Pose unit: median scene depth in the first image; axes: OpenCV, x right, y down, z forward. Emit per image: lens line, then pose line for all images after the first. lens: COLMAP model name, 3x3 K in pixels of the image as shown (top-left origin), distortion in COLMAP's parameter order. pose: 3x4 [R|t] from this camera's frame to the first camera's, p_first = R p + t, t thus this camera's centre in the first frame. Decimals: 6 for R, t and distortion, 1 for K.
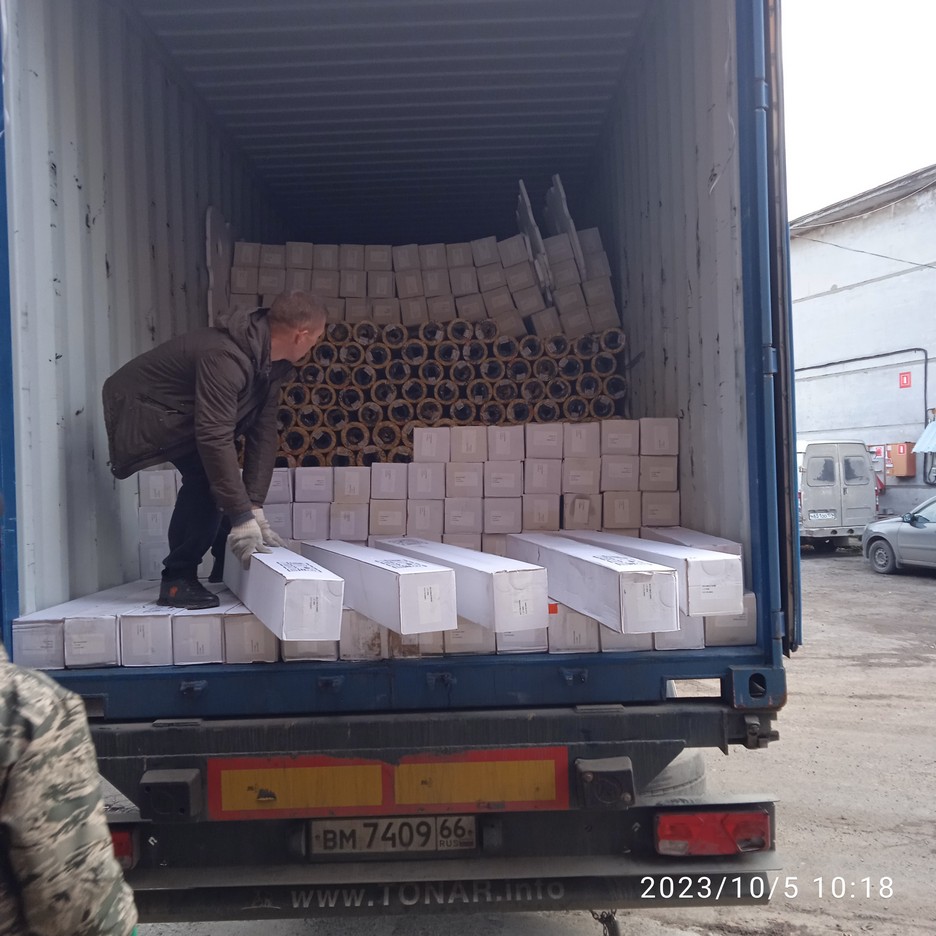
lens RADIAL K [[1038.8, 0, 468.0], [0, 1038.8, 468.0], [0, 0, 1]] dist [0.037733, -0.019301]
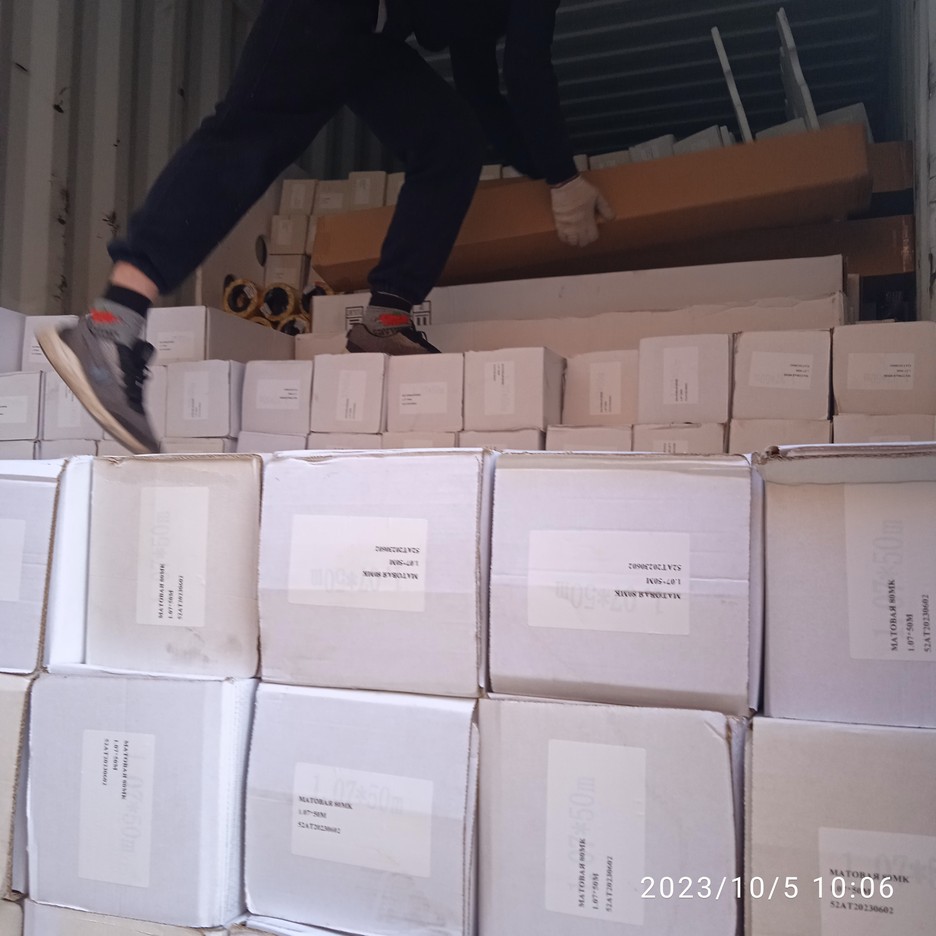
lens RADIAL K [[1051.7, 0, 468.9], [0, 1051.7, 443.5], [0, 0, 1]] dist [0.030703, 0.010093]
pose [[0.938685, 0.016070, -0.344400, 0.224899], [-0.046000, 0.995820, -0.078910, -0.001866], [0.341693, 0.089914, 0.935501, 0.773897]]
